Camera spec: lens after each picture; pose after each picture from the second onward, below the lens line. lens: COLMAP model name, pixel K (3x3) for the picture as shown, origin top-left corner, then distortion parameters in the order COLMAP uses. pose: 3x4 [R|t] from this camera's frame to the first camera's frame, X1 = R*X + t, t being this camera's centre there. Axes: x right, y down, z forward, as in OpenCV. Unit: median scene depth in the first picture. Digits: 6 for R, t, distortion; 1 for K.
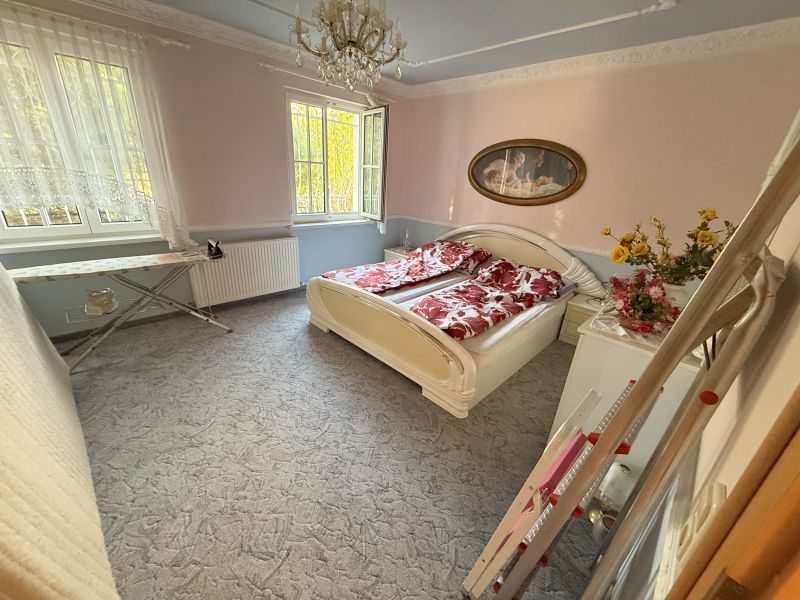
lens RADIAL K [[319.3, 0, 399.3], [0, 319.3, 298.4], [0, 0, 1]] dist [-0.000868, 0.000037]
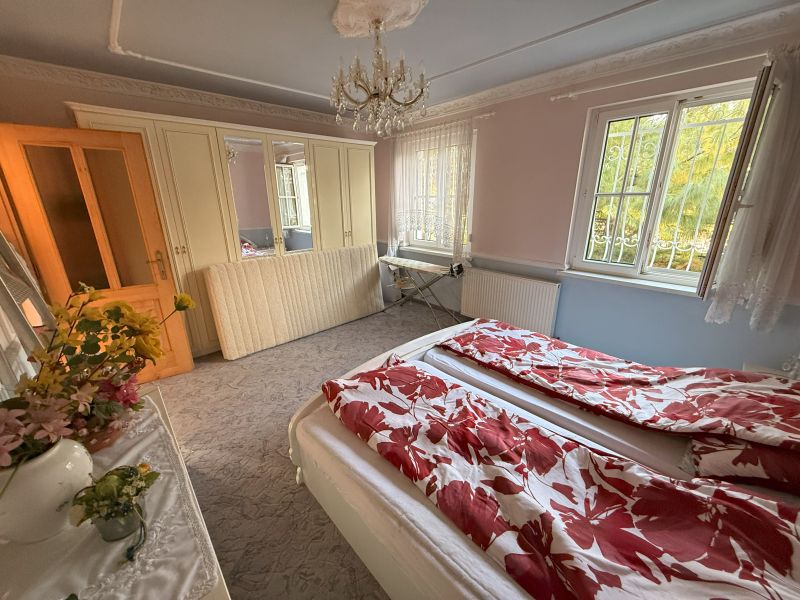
lens RADIAL K [[319.3, 0, 399.3], [0, 319.3, 298.4], [0, 0, 1]] dist [-0.000868, 0.000037]
pose [[-0.041967, 0.243614, -0.968964, 0.610542], [-0.362711, 0.899940, 0.241969, -0.250815], [0.930956, 0.361609, 0.050594, 0.702005]]
